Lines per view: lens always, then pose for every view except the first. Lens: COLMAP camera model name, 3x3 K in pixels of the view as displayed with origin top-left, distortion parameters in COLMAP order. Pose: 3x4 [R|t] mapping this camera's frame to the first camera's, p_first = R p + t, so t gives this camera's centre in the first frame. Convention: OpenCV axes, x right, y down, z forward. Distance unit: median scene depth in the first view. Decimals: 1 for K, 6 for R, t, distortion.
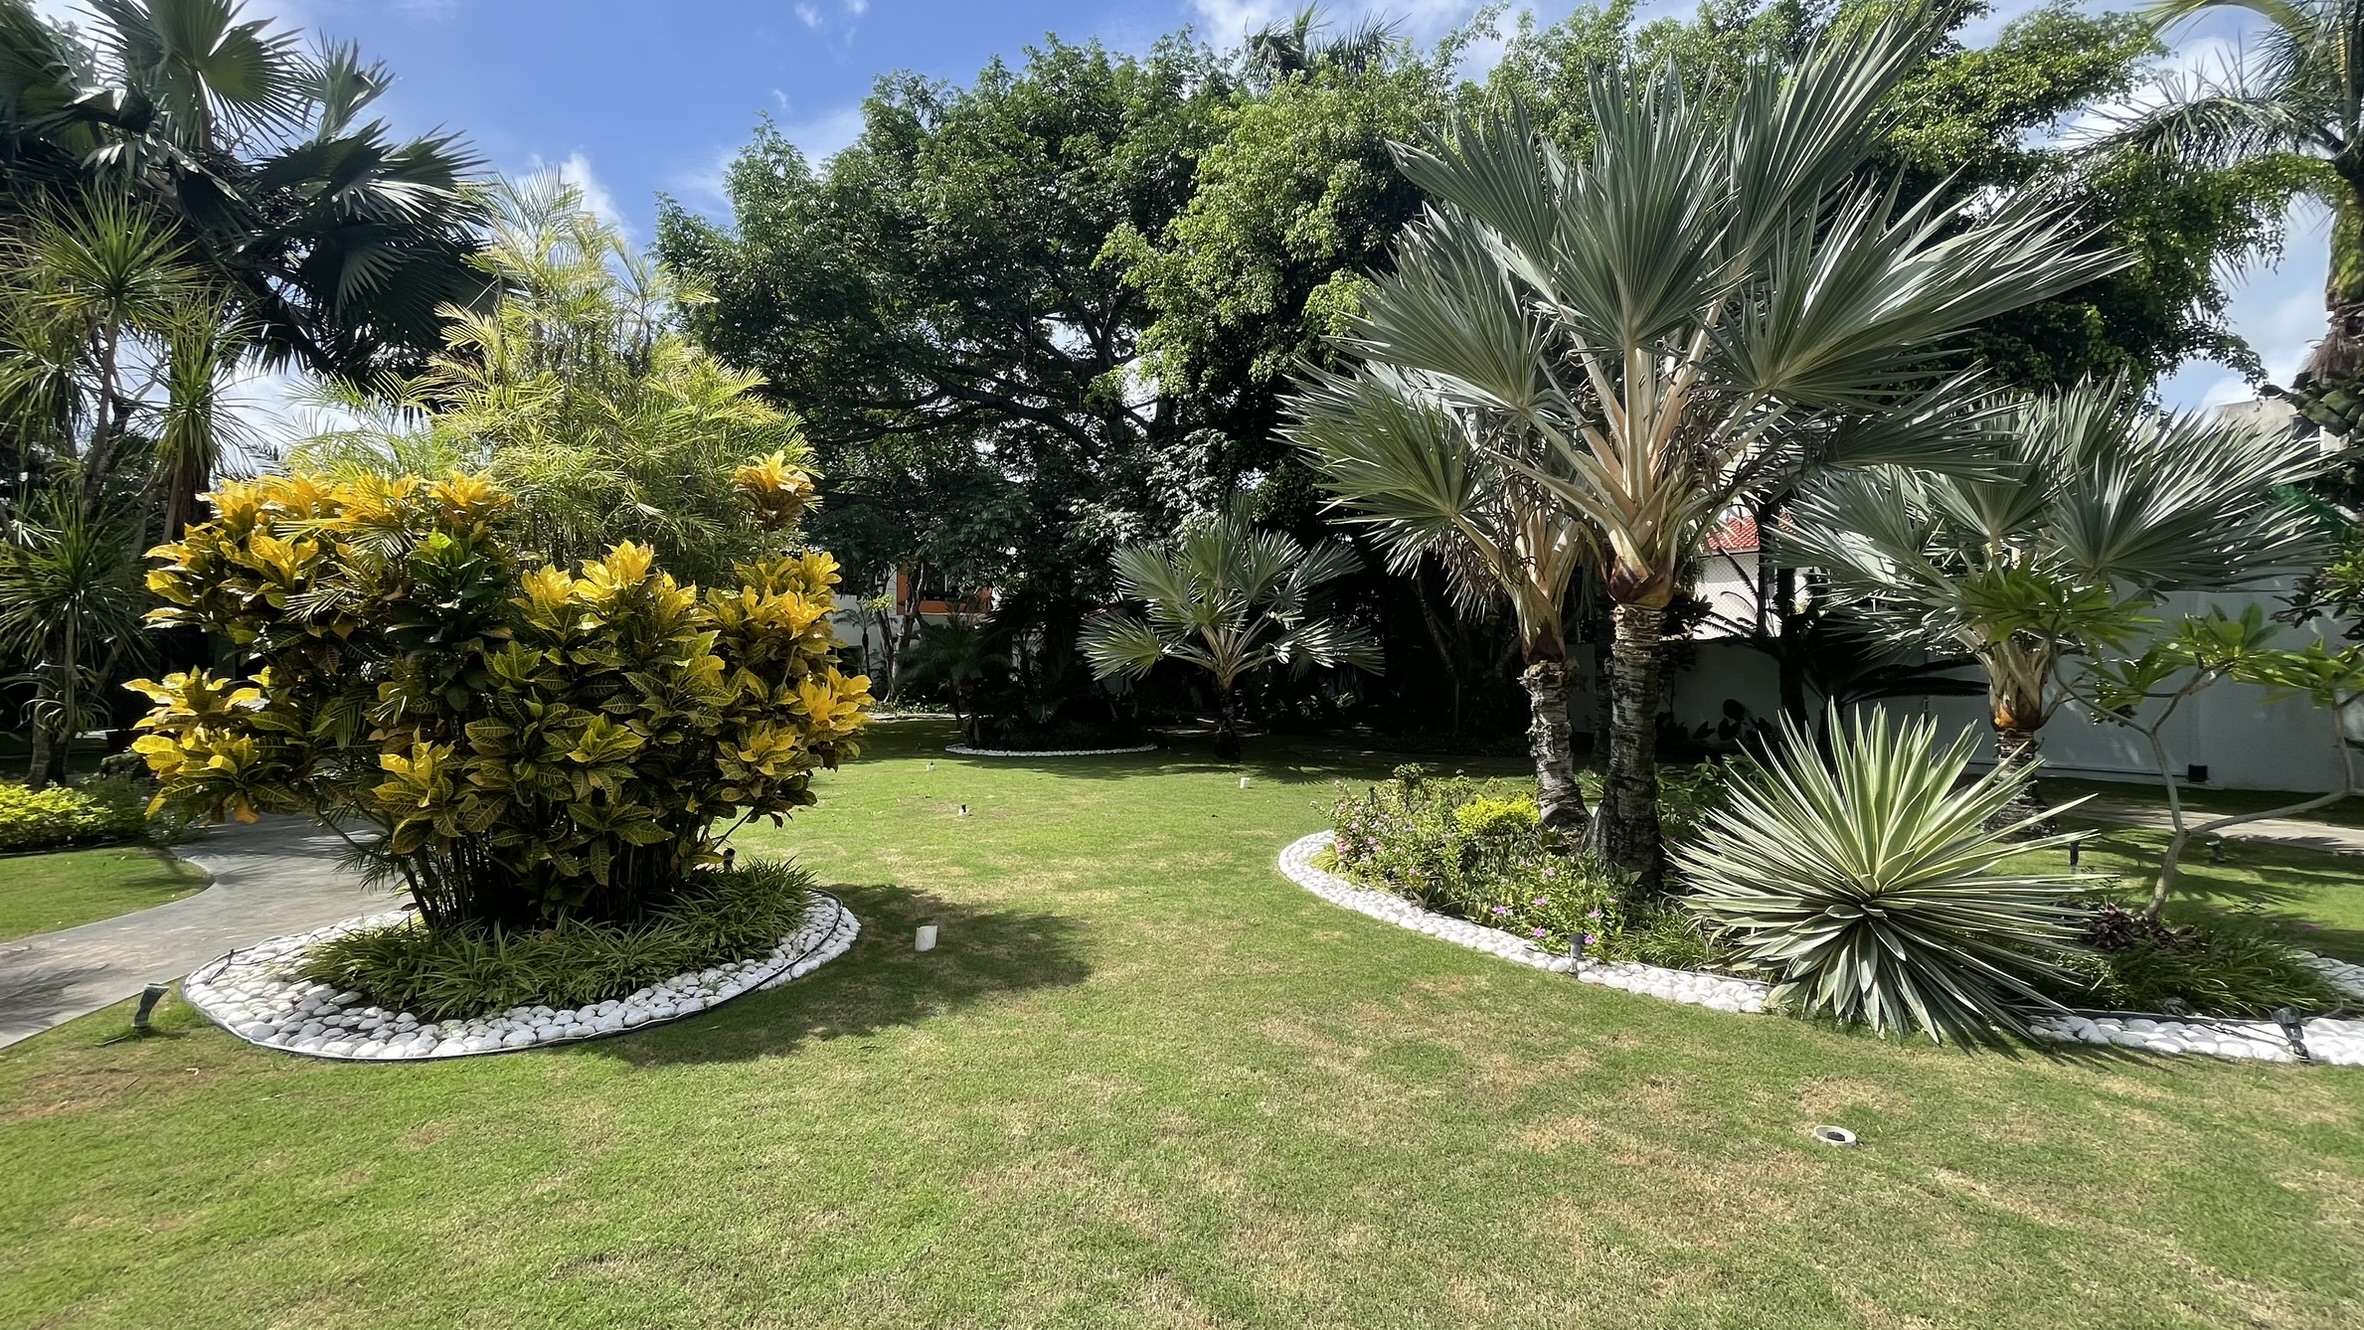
lens RADIAL K [[944.7, 0, 1182.0], [0, 944.7, 665.0], [0, 0, 1]] dist [-0.000623, -0.000173]
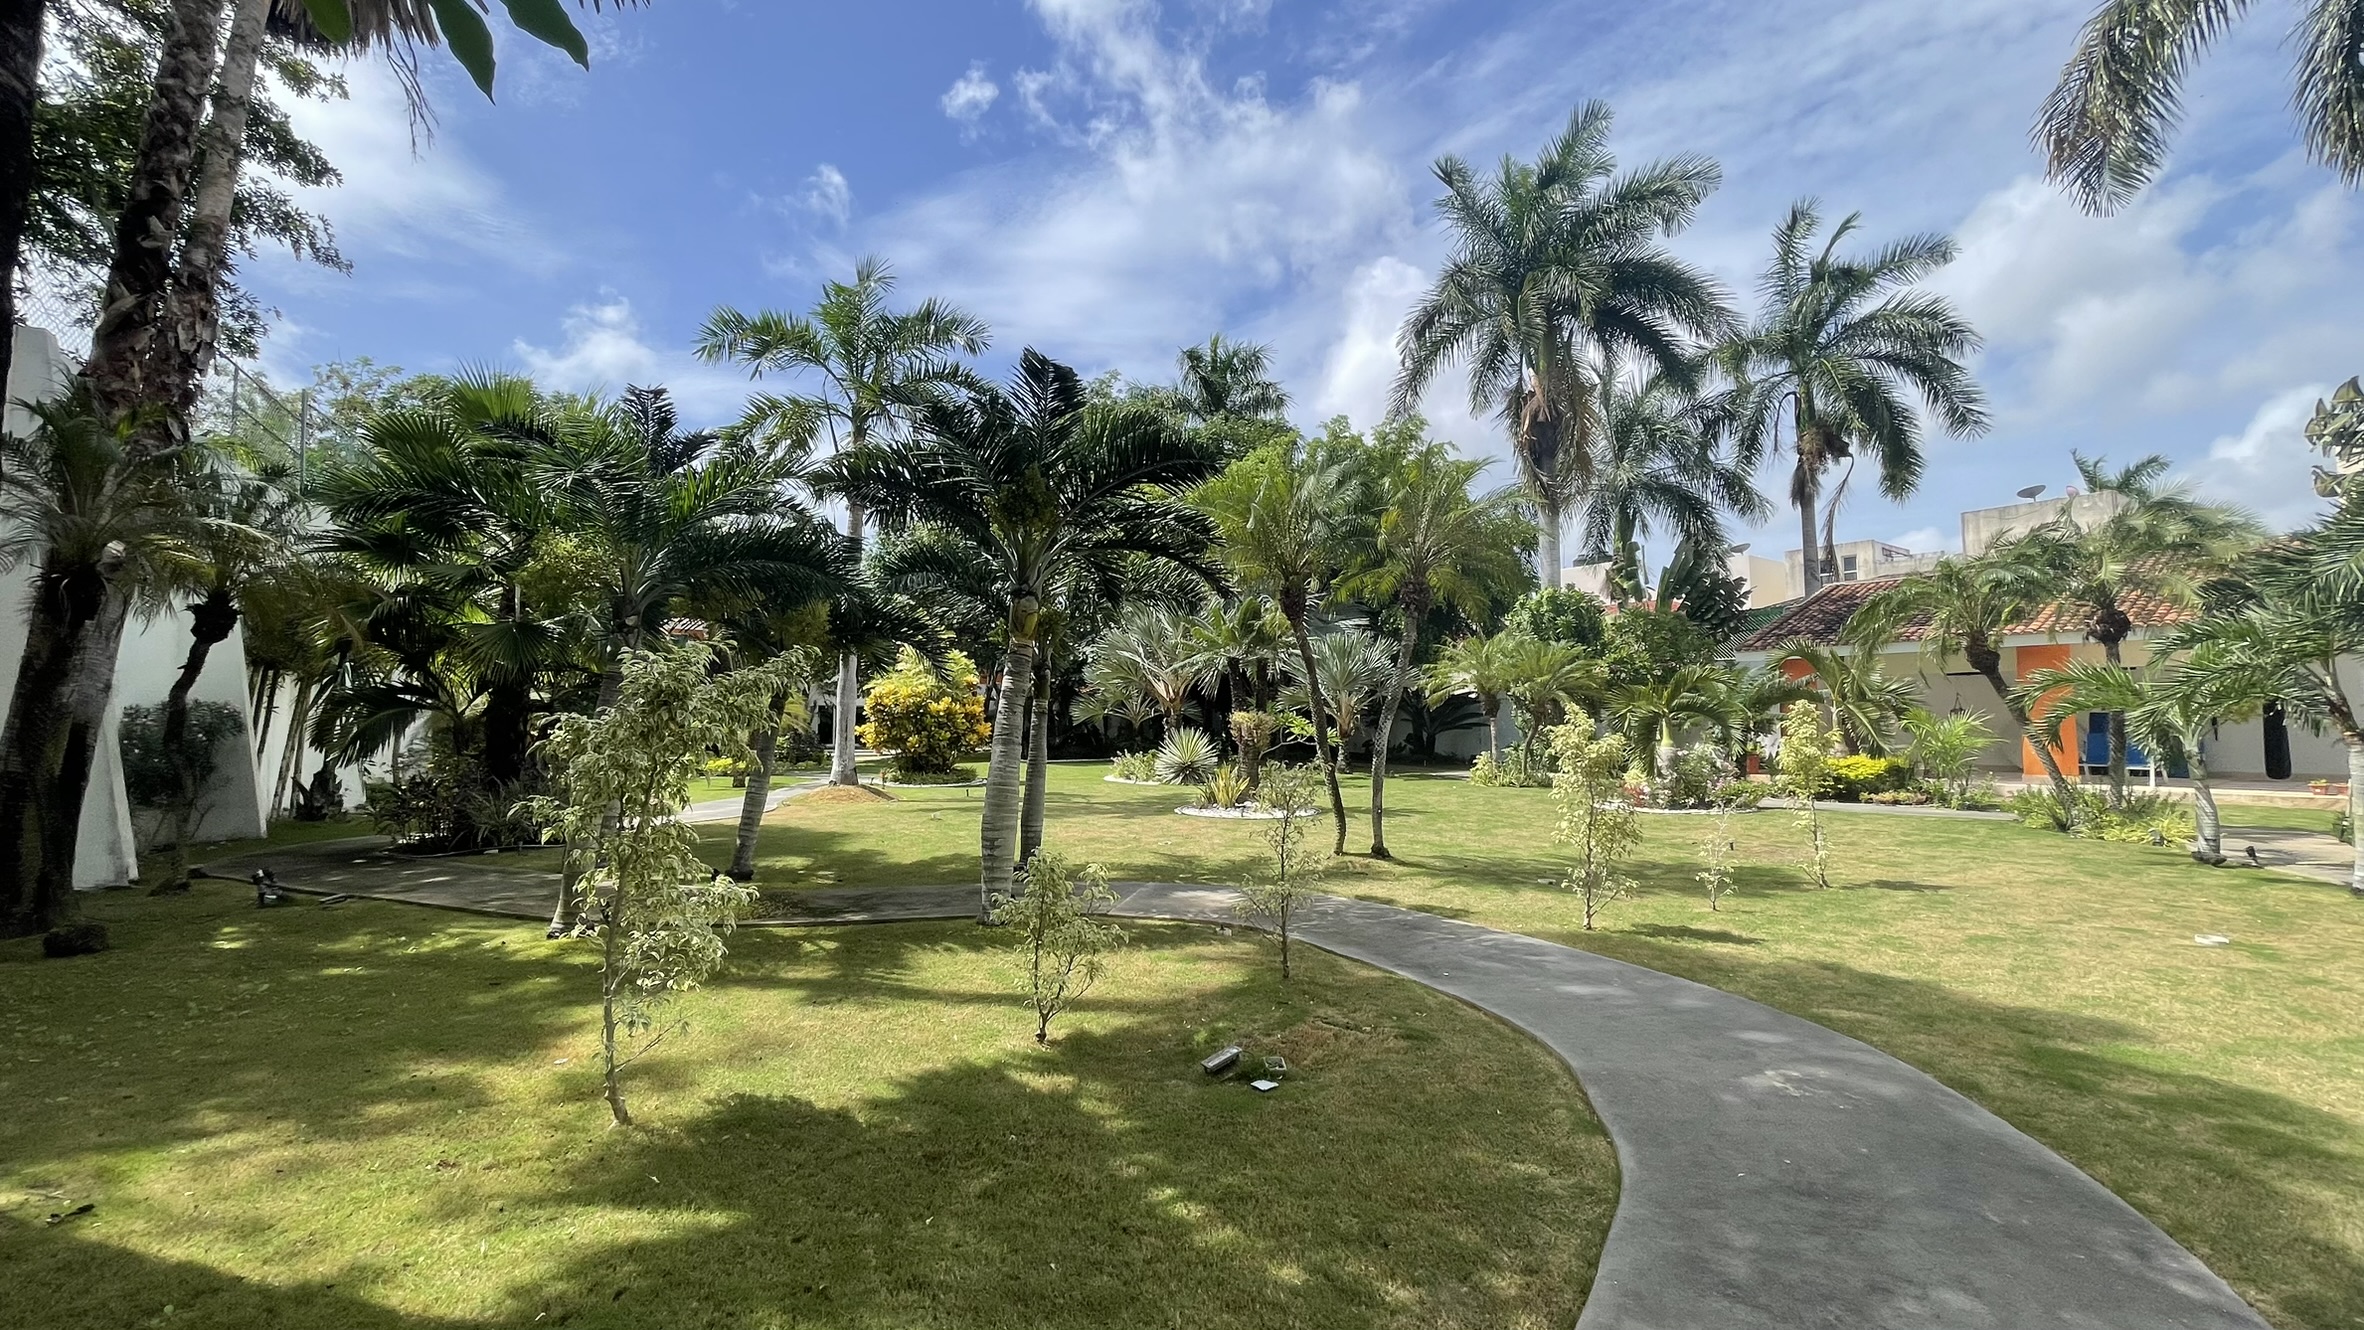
lens RADIAL K [[947.7, 0, 1190.6], [0, 947.7, 659.8], [0, 0, 1]] dist [-0.000497, -0.000041]
pose [[0.997873, -0.017505, -0.062799, 0.114351], [0.013882, 0.998239, -0.057682, -0.001864], [0.063699, 0.056687, 0.996358, -0.436080]]
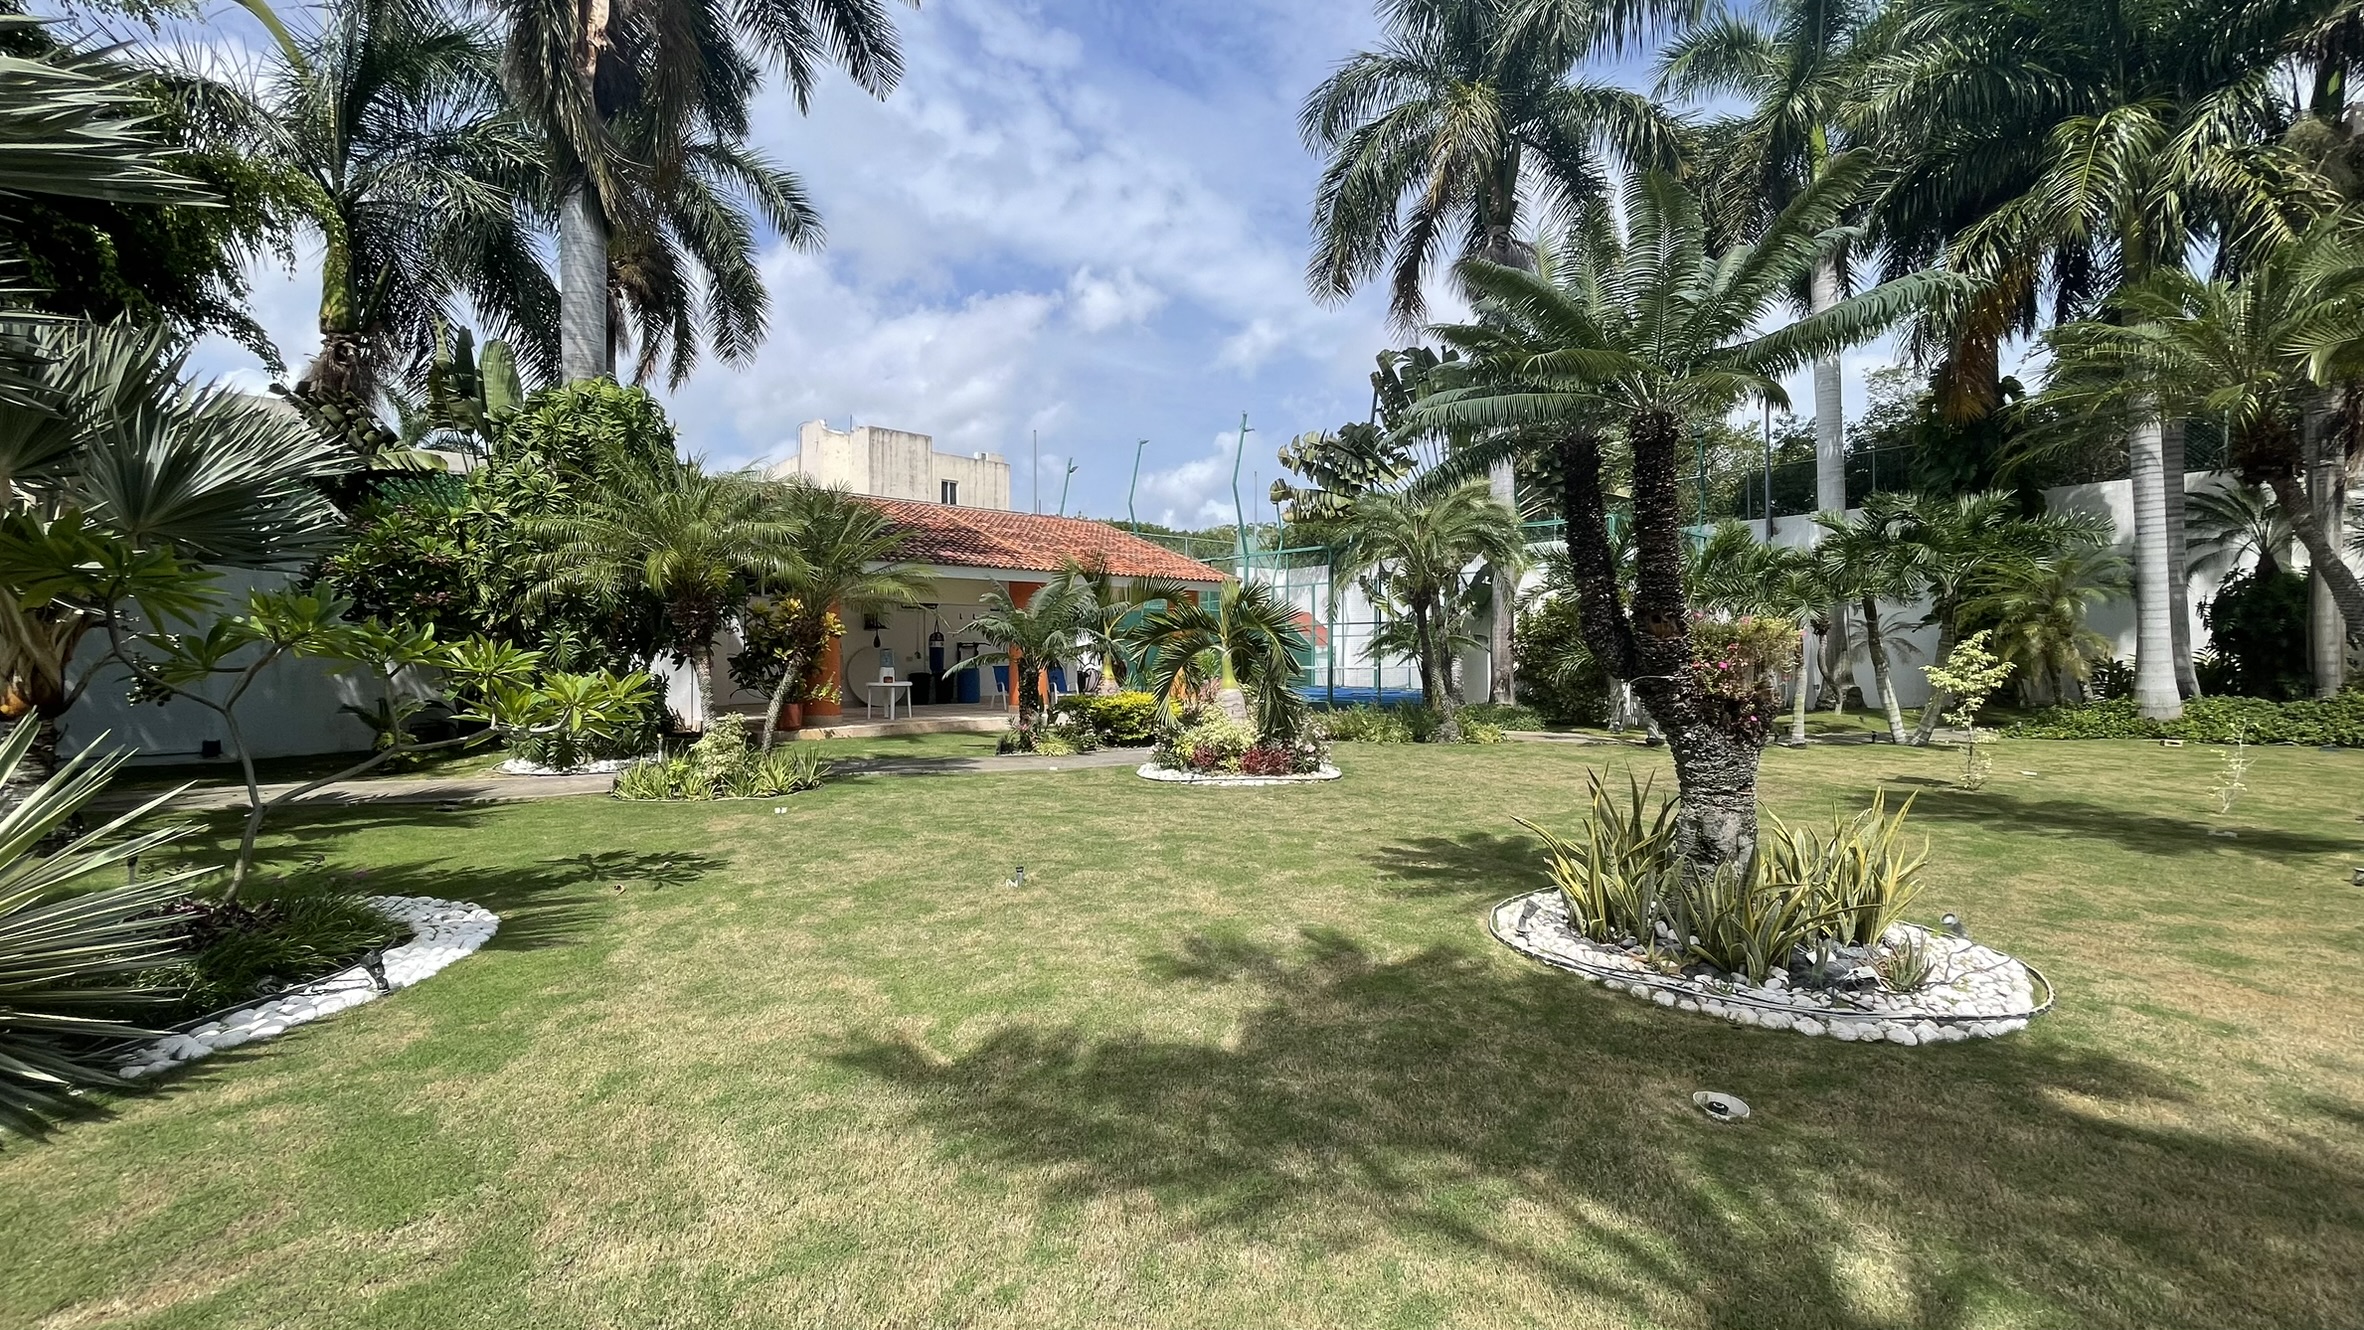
lens RADIAL K [[949.8, 0, 1168.5], [0, 949.8, 660.1], [0, 0, 1]] dist [0.008536, -0.005032]
pose [[-0.049847, -0.012577, 0.998678, 0.018252], [-0.005001, 0.999911, 0.012343, 0.005739], [-0.998744, -0.004379, -0.049905, 0.101143]]
